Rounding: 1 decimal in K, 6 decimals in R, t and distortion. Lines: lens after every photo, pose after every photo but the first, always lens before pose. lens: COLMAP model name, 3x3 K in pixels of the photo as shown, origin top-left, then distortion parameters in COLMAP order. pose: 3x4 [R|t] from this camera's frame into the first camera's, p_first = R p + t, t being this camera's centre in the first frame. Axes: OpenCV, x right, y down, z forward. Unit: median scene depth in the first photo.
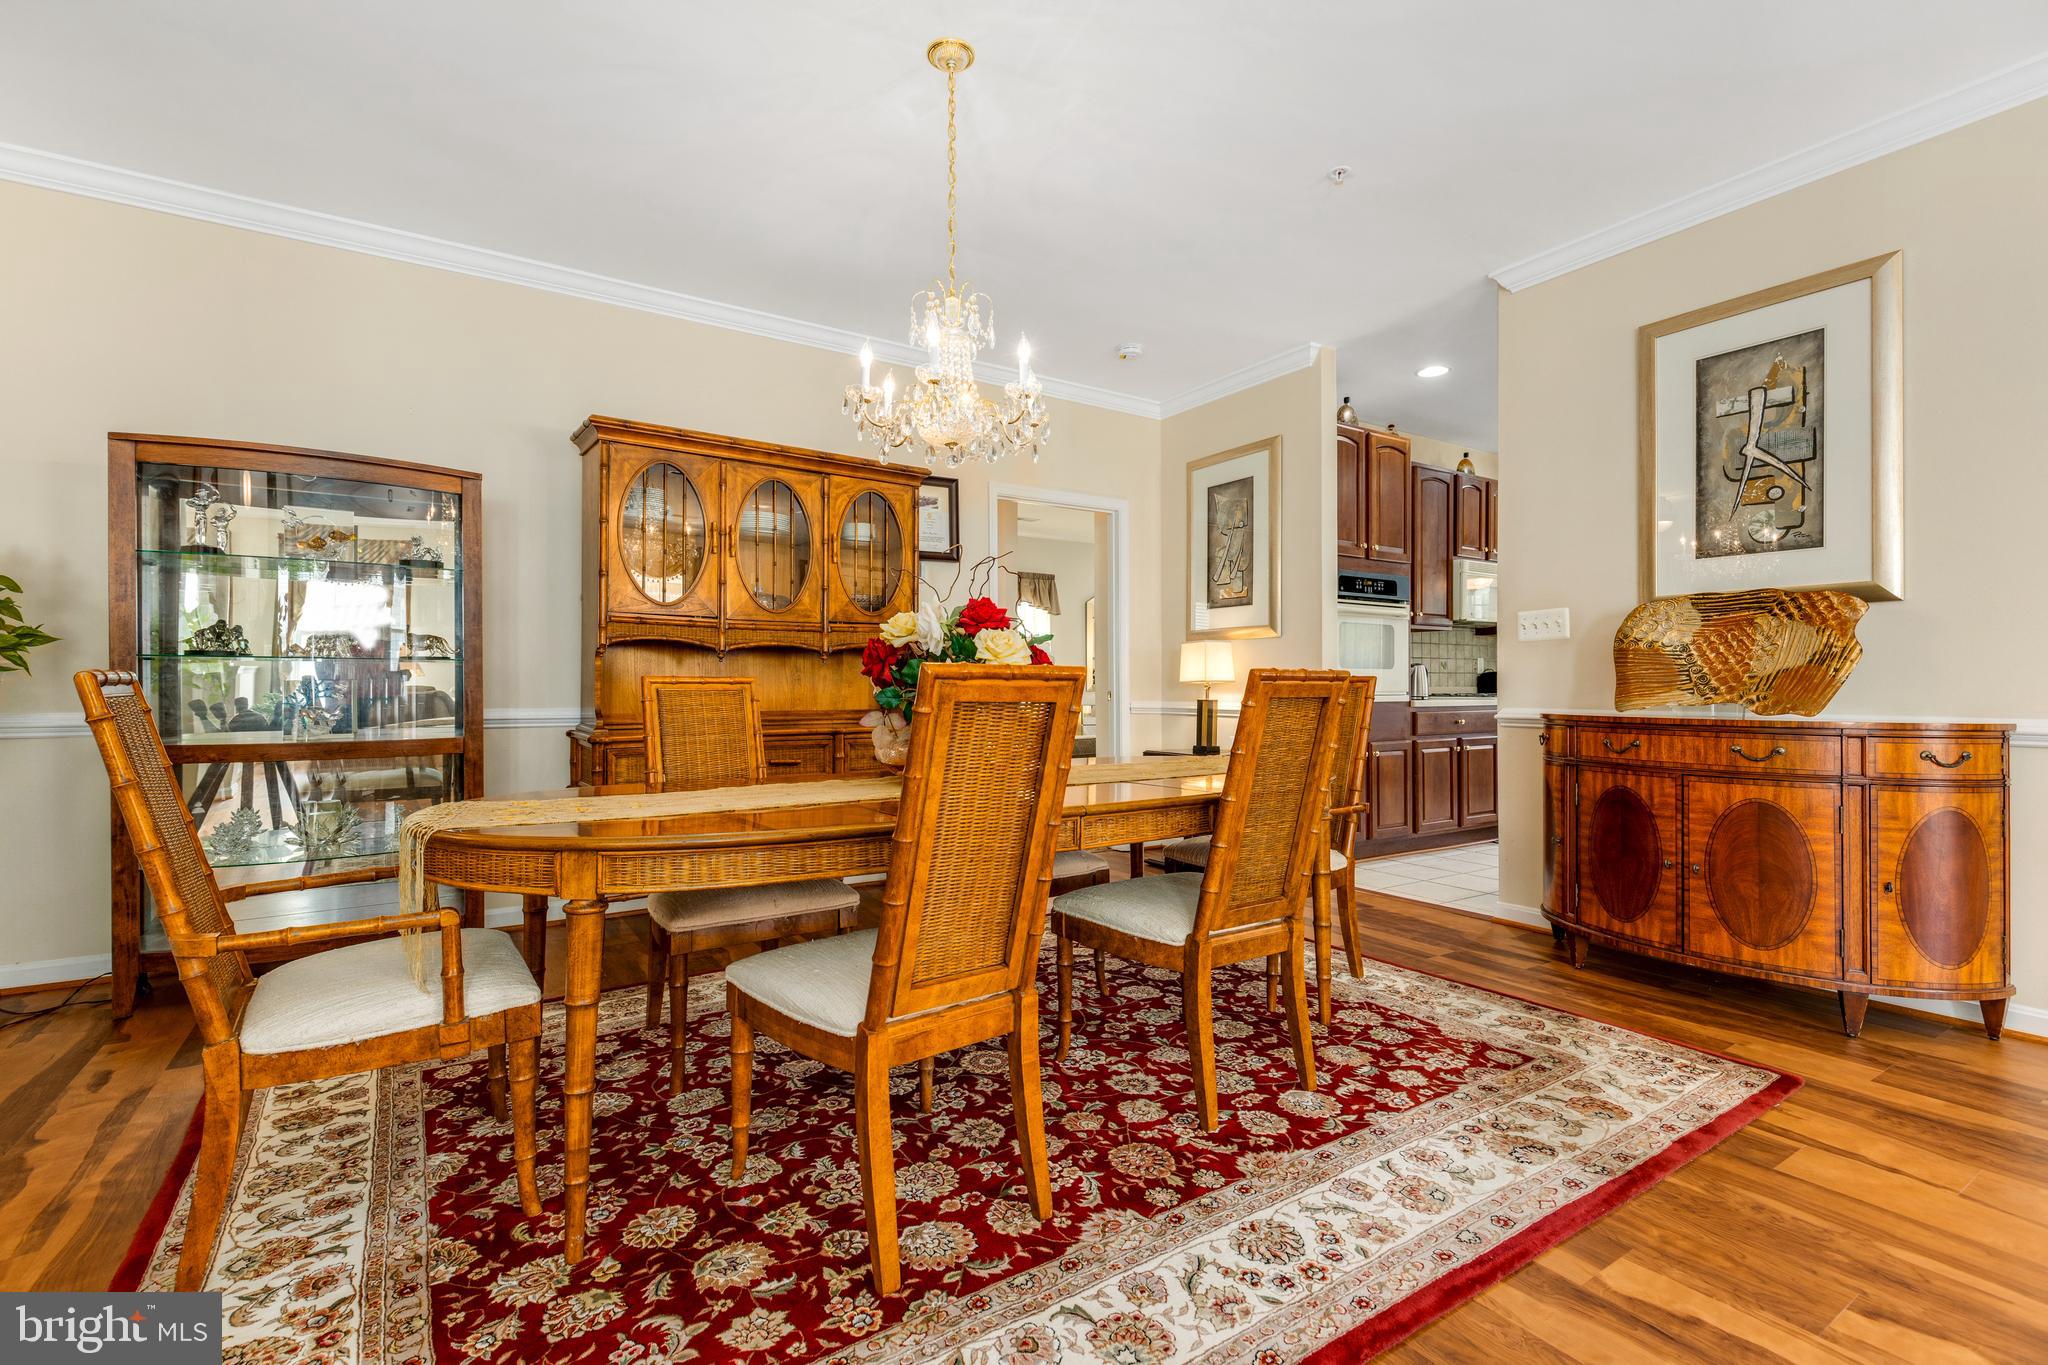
lens RADIAL K [[928.8, 0, 1025.4], [0, 928.8, 692.3], [0, 0, 1]] dist [0.004673, 0.000366]
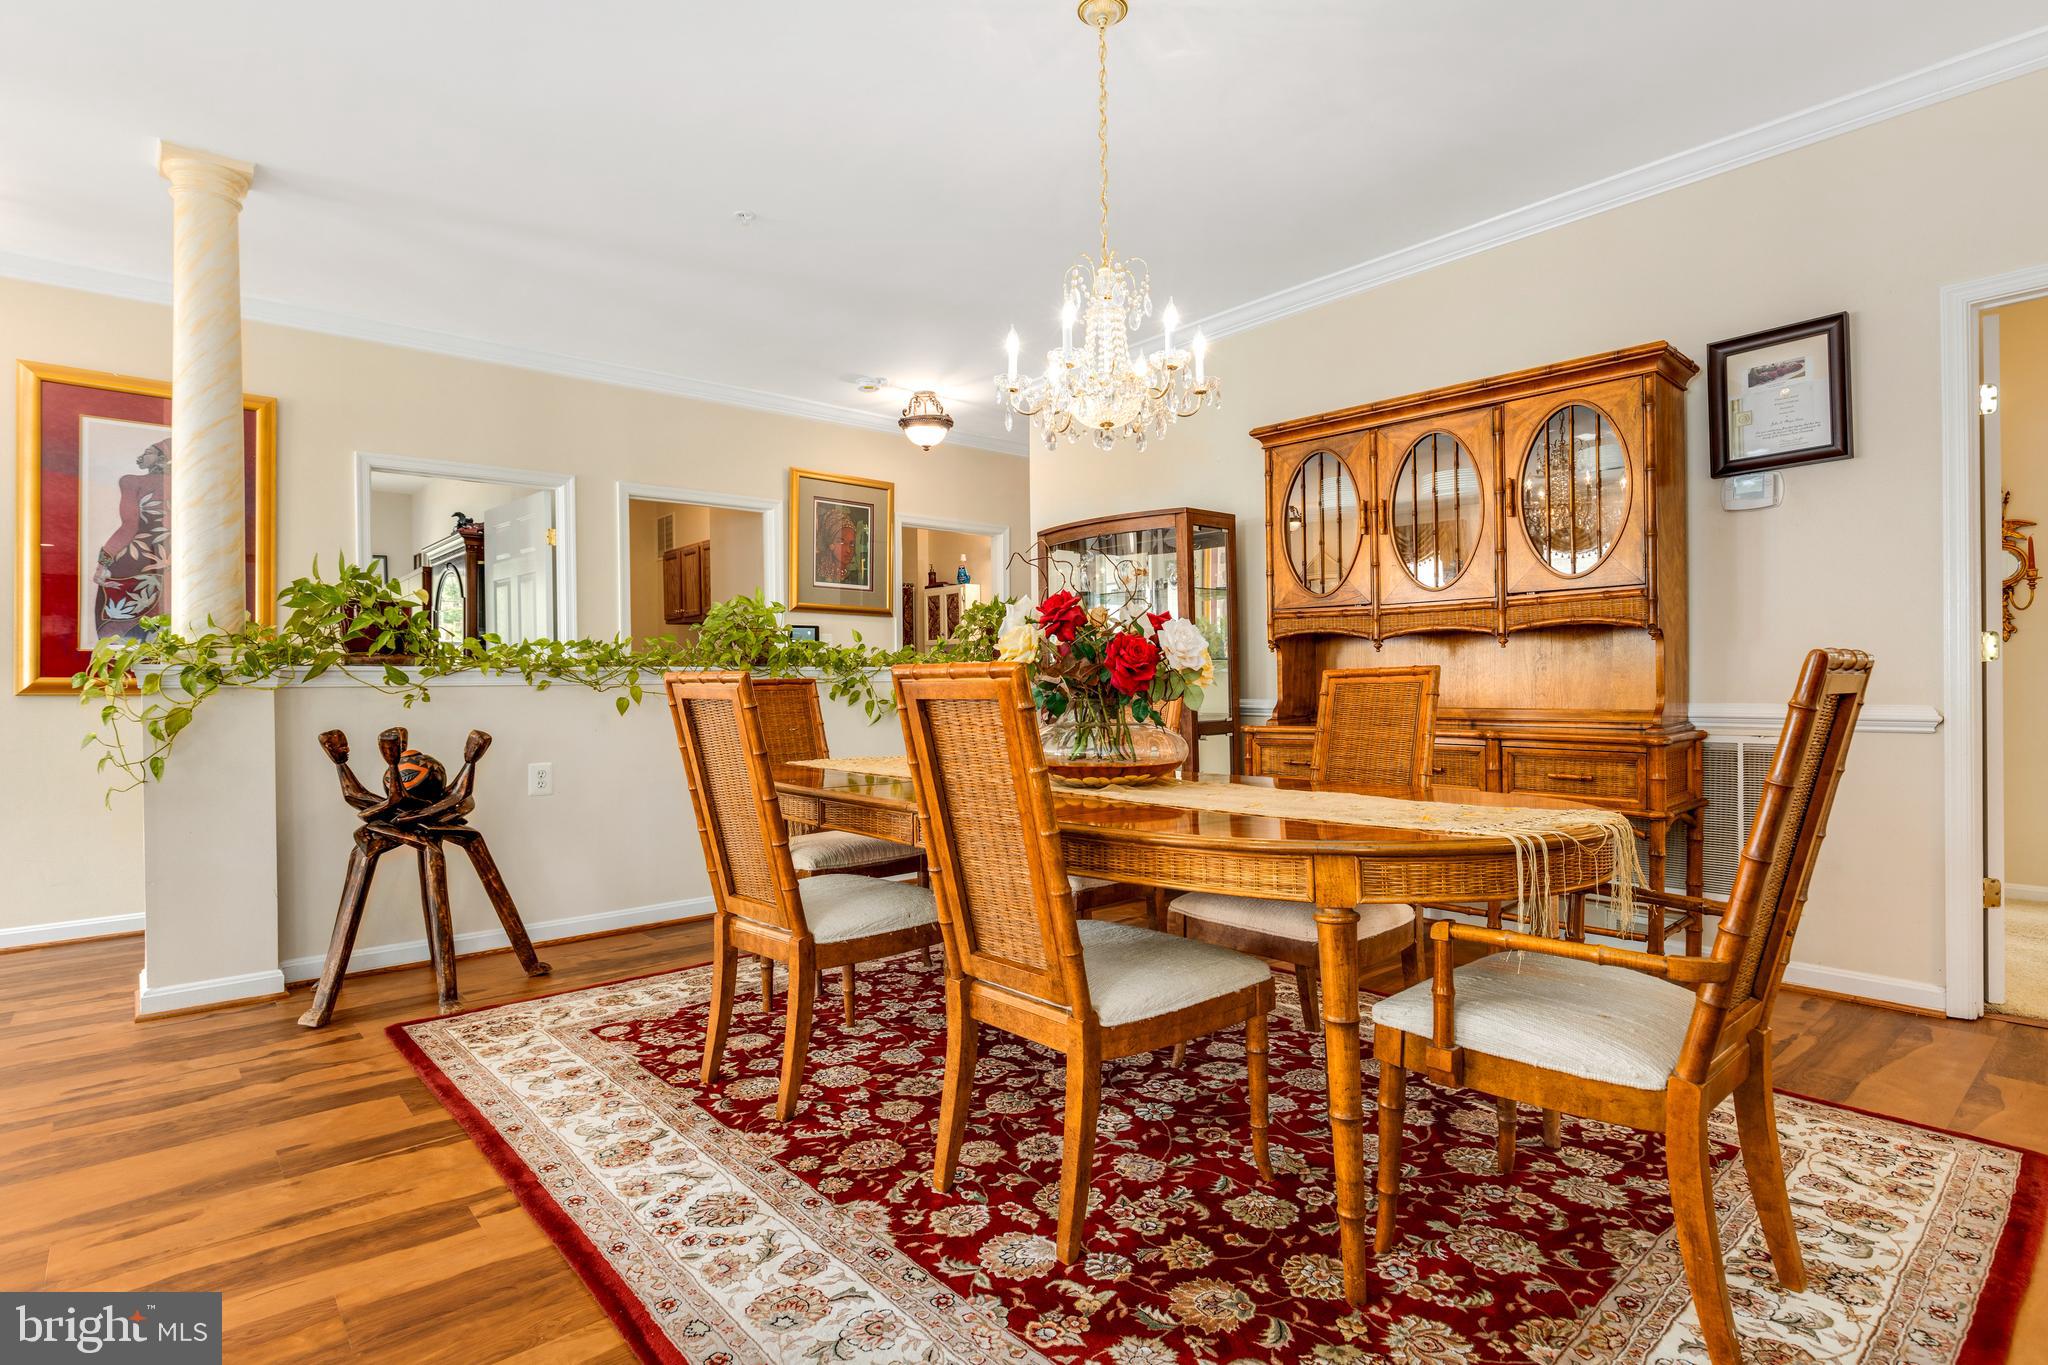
lens RADIAL K [[1057.8, 0, 1018.4], [0, 1057.8, 700.1], [0, 0, 1]] dist [0.002557, -0.000043]
pose [[0.112373, 0.015859, -0.993540, 1.130894], [0.002240, 0.999866, 0.016214, -0.005662], [0.993664, -0.004047, 0.112323, 0.915716]]
